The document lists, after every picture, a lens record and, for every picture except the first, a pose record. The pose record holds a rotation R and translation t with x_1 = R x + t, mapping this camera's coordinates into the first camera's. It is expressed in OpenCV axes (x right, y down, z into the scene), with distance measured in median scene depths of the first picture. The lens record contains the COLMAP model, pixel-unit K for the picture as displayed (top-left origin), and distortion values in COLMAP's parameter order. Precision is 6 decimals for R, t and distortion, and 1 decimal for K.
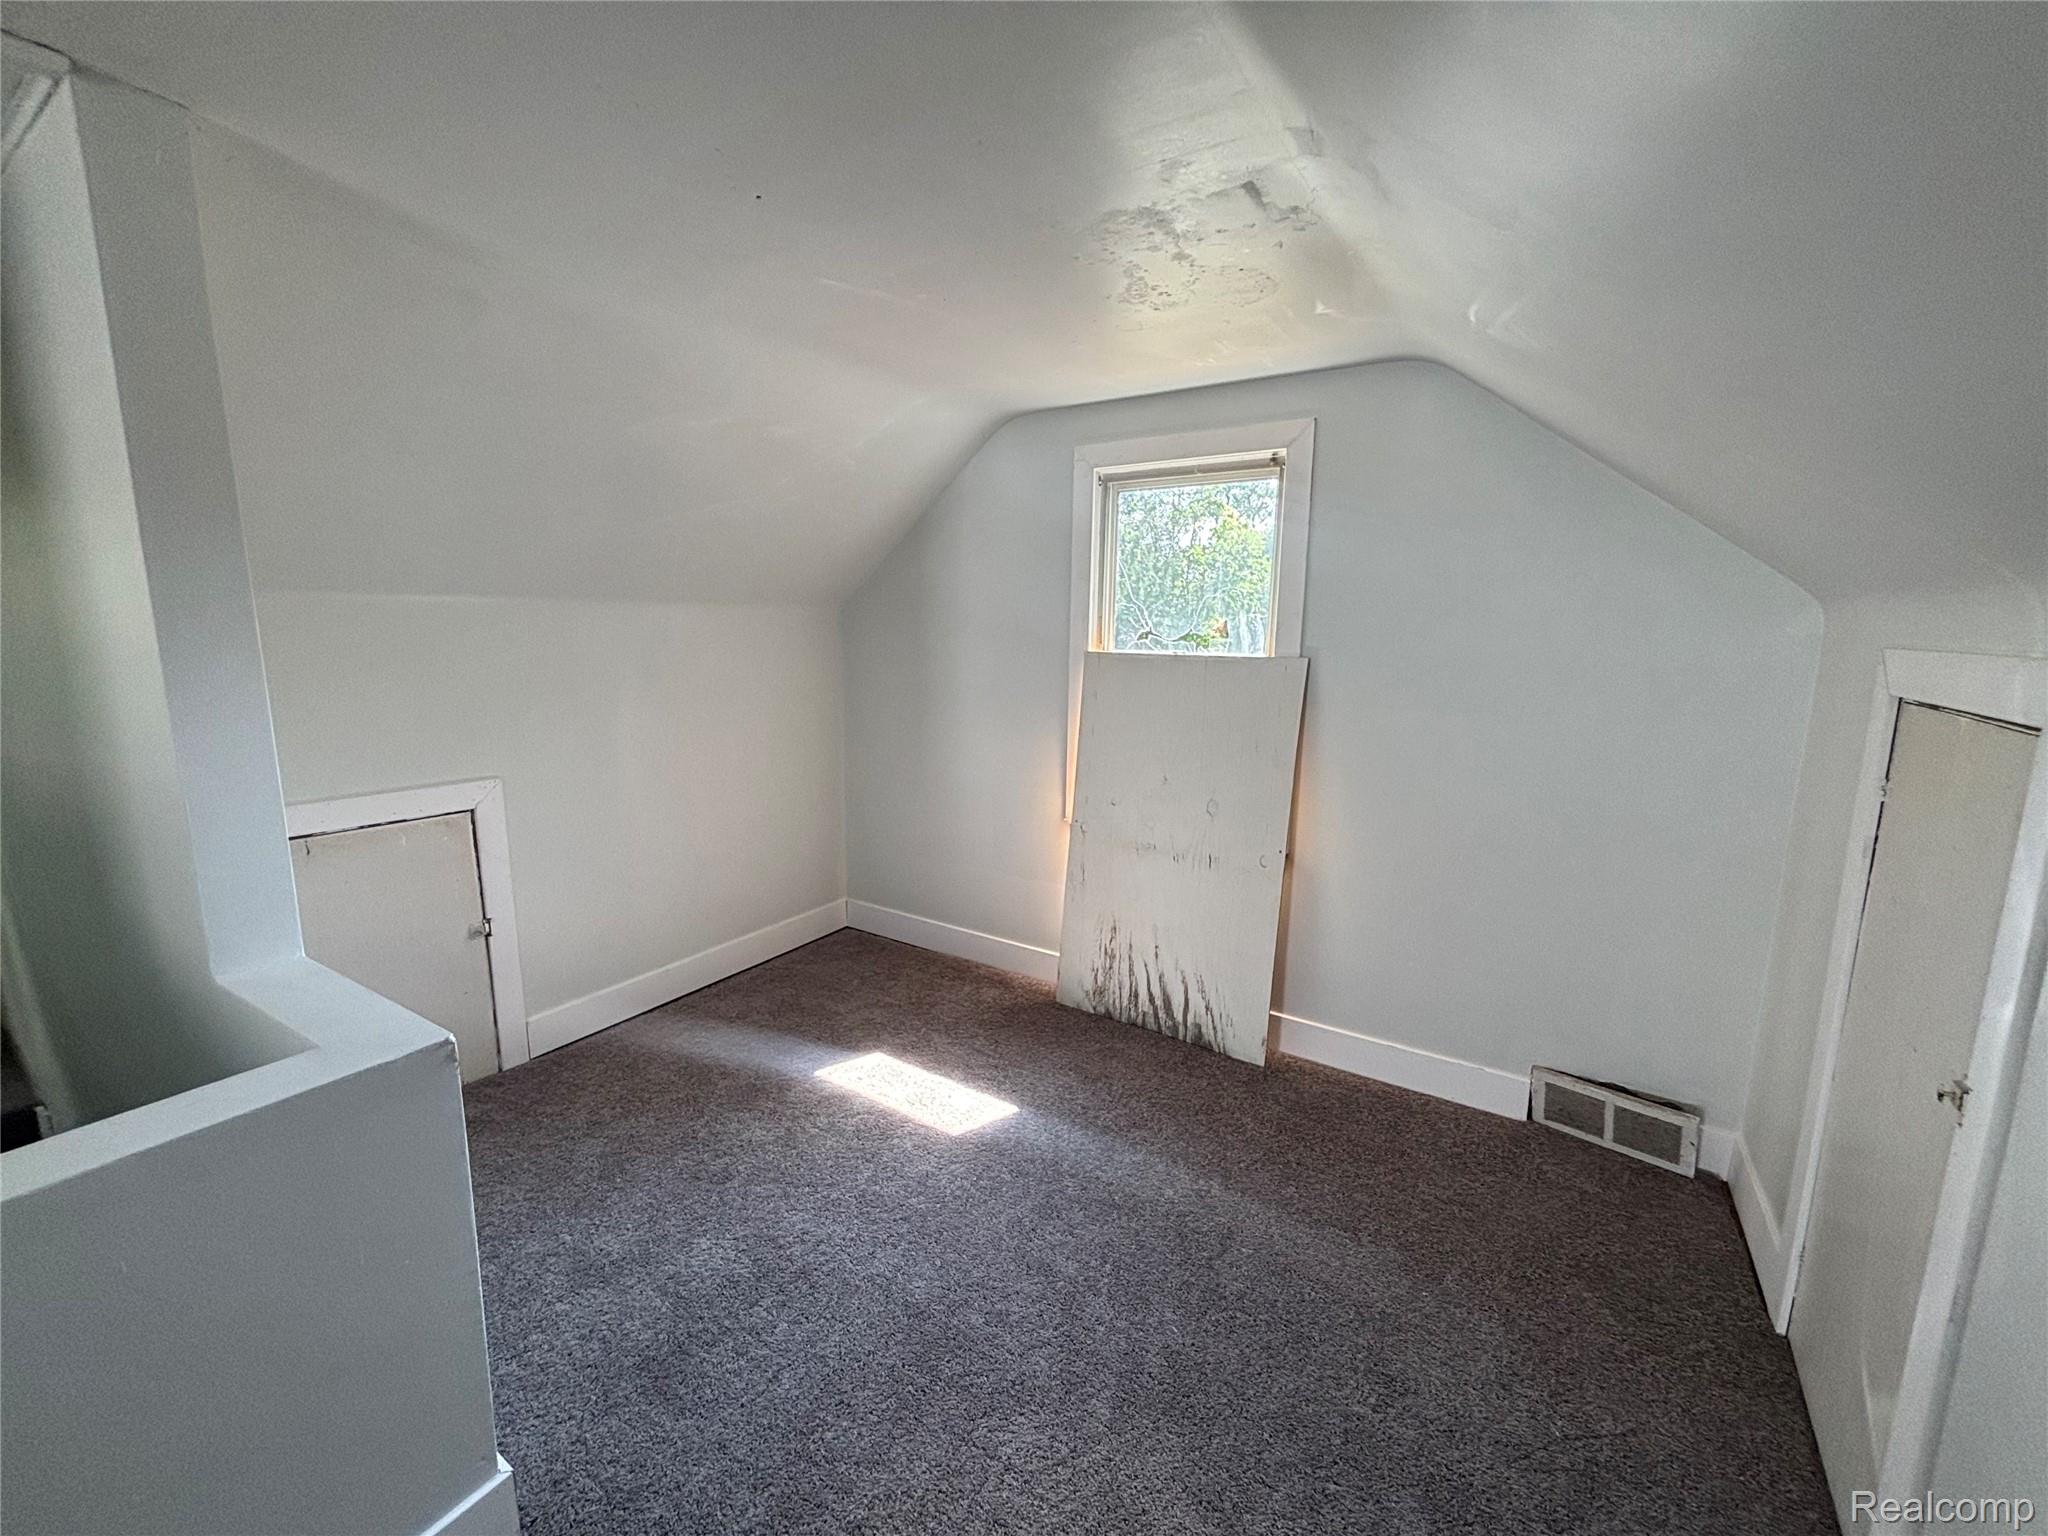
lens RADIAL K [[830.3, 0, 1027.8], [0, 830.3, 766.4], [0, 0, 1]] dist [0.000682, 0.000637]
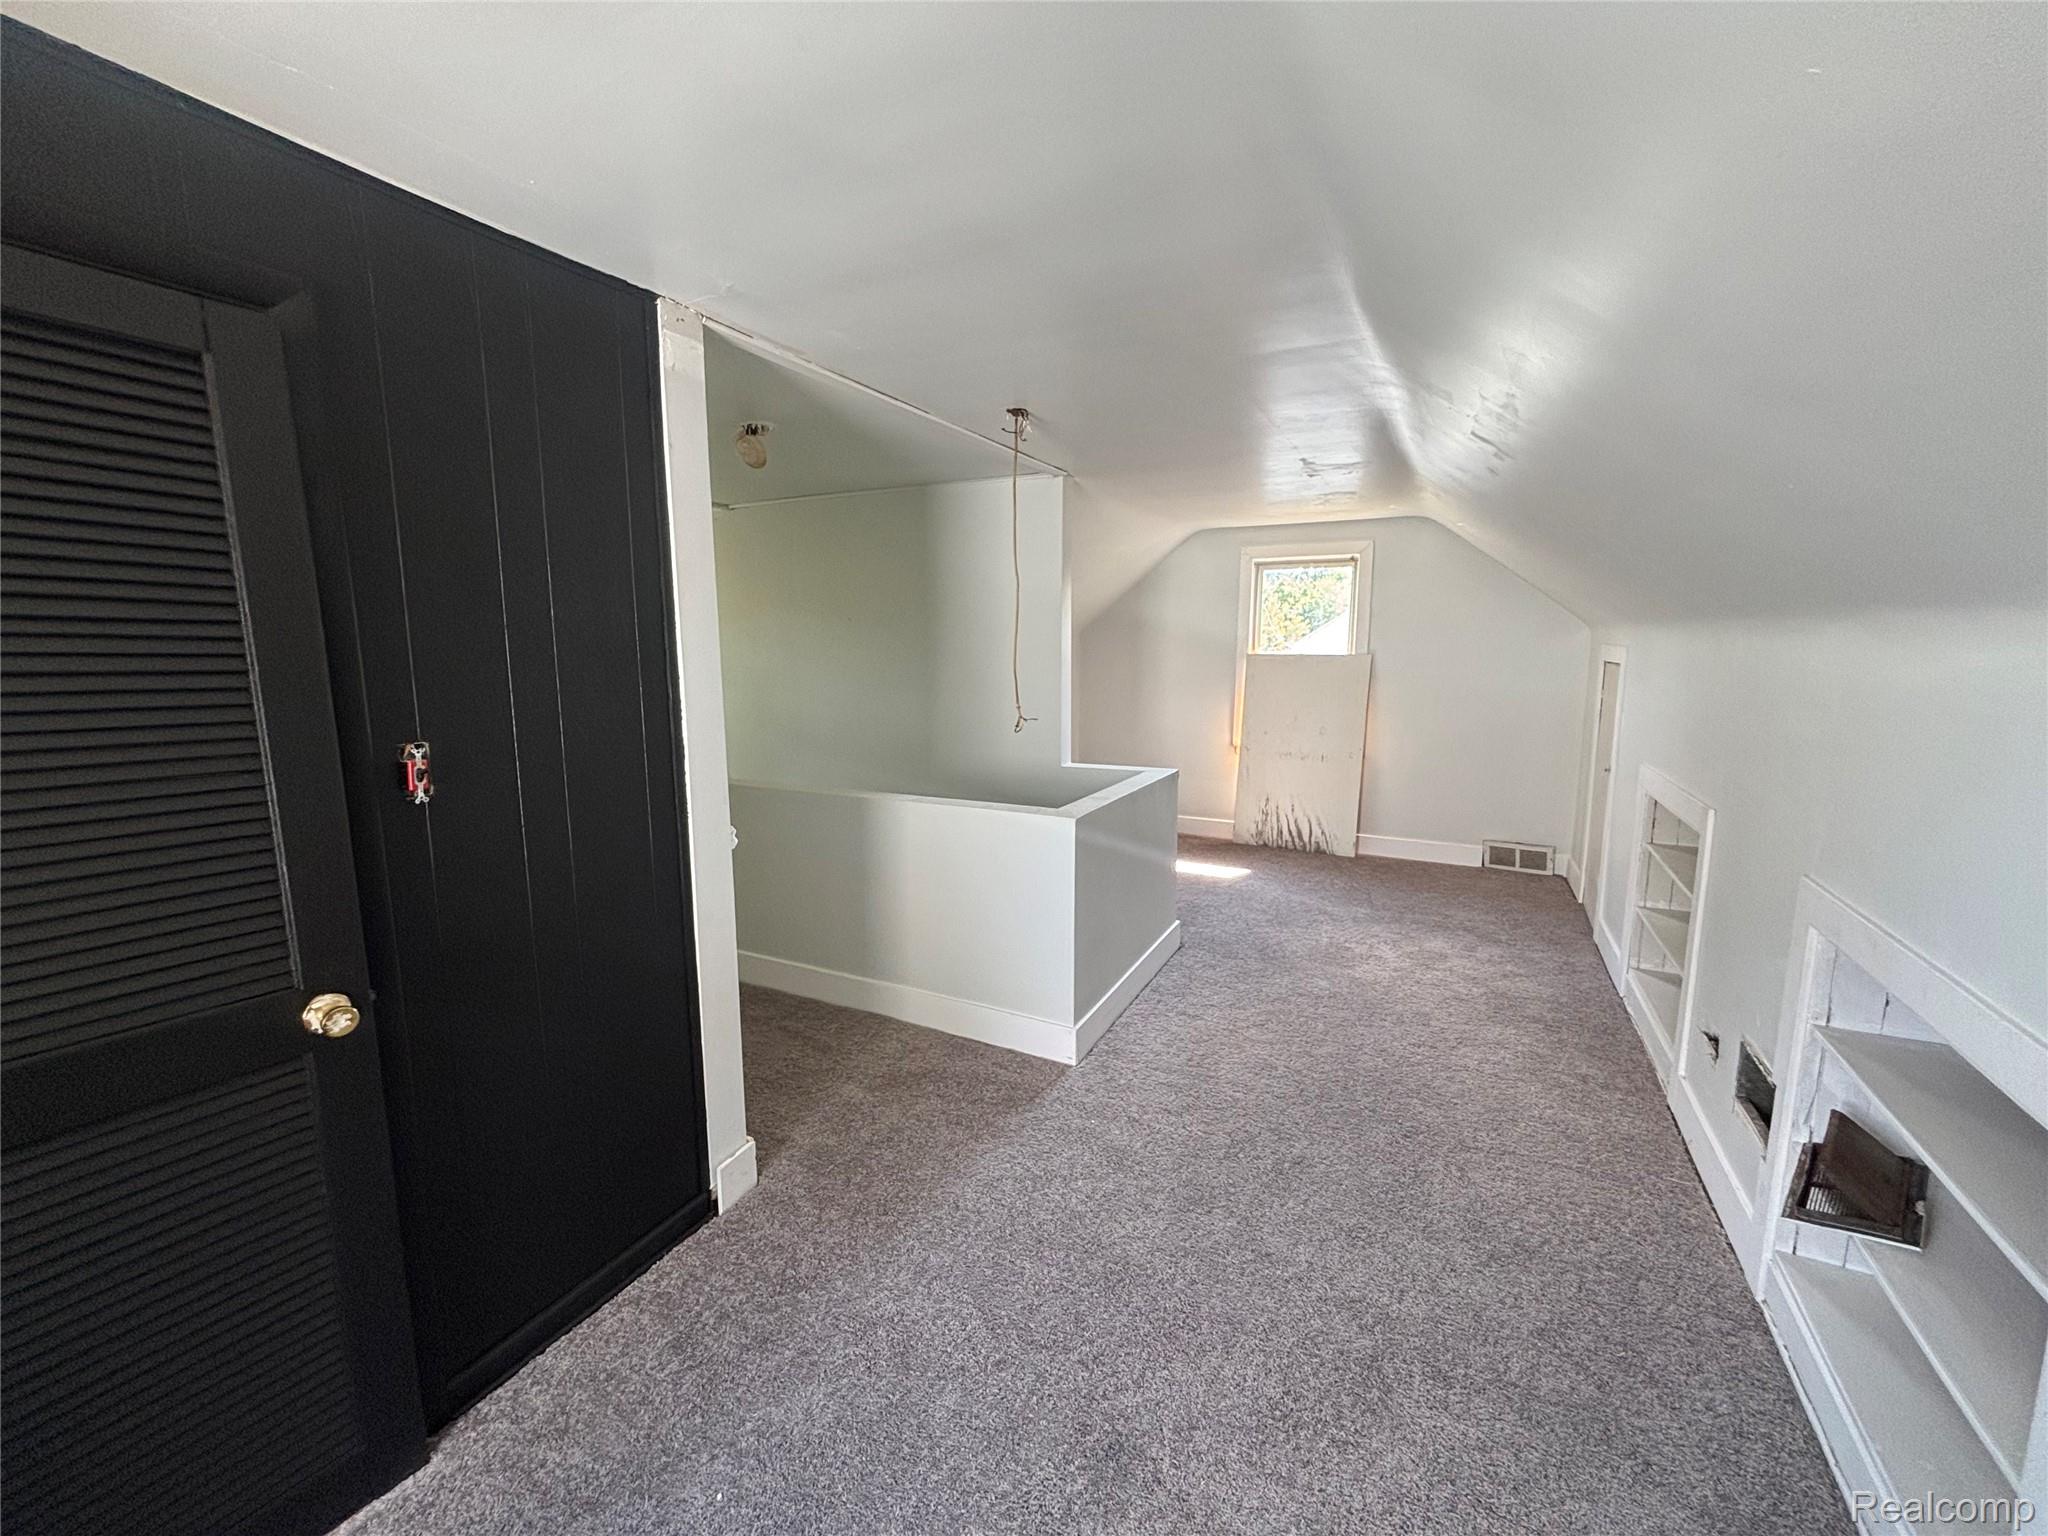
lens RADIAL K [[830.3, 0, 1019.8], [0, 830.3, 765.7], [0, 0, 1]] dist [0.000682, 0.000637]
pose [[0.996224, -0.024464, 0.083306, -0.649327], [0.025367, 0.999630, -0.009802, 0.129623], [-0.083035, 0.011878, 0.996476, -0.893160]]
